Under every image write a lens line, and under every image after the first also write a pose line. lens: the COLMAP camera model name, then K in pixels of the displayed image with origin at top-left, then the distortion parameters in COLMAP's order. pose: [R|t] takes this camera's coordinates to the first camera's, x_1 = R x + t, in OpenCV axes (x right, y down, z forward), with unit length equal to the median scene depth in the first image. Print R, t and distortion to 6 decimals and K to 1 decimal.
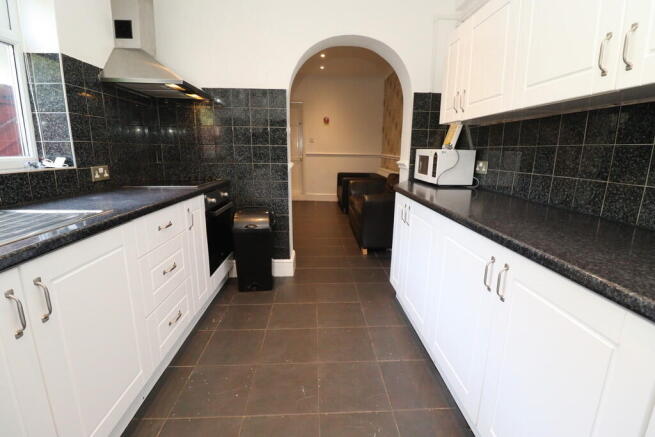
lens RADIAL K [[313.6, 0, 327.5], [0, 313.6, 218.5], [0, 0, 1]] dist [-0.000769, -0.000529]
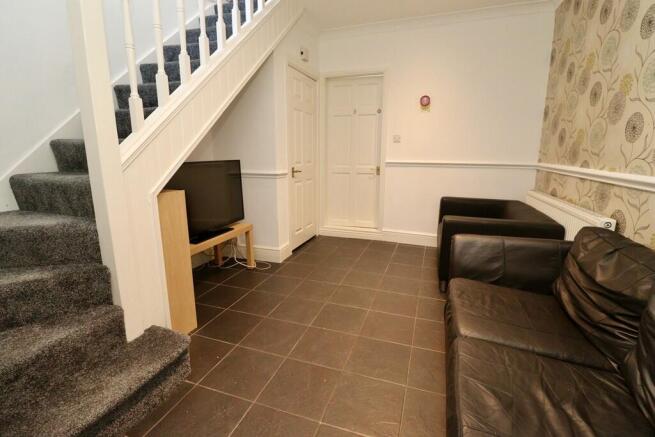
lens RADIAL K [[313.6, 0, 327.5], [0, 313.6, 218.5], [0, 0, 1]] dist [-0.000769, -0.000529]
pose [[0.930852, 0.065629, -0.359453, 0.049536], [-0.069129, 0.997603, 0.003125, -0.101723], [0.358797, 0.021940, 0.933158, 0.443840]]
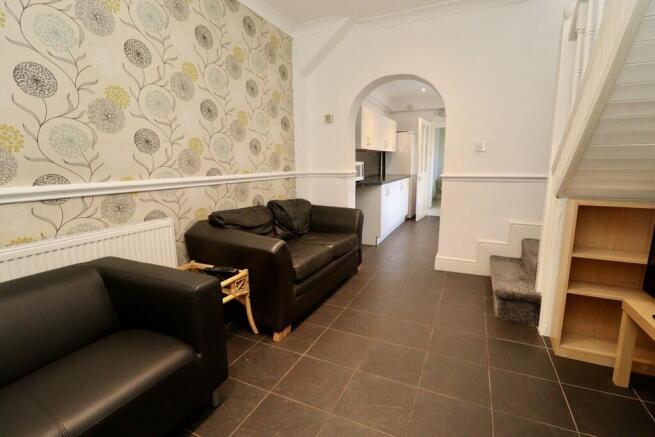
lens RADIAL K [[313.6, 0, 327.5], [0, 313.6, 218.5], [0, 0, 1]] dist [-0.000769, -0.000529]
pose [[-0.885122, -0.100950, 0.454277, -0.127362], [0.084297, 0.925256, 0.369859, -0.267724], [-0.457660, 0.365665, -0.810455, 1.182098]]
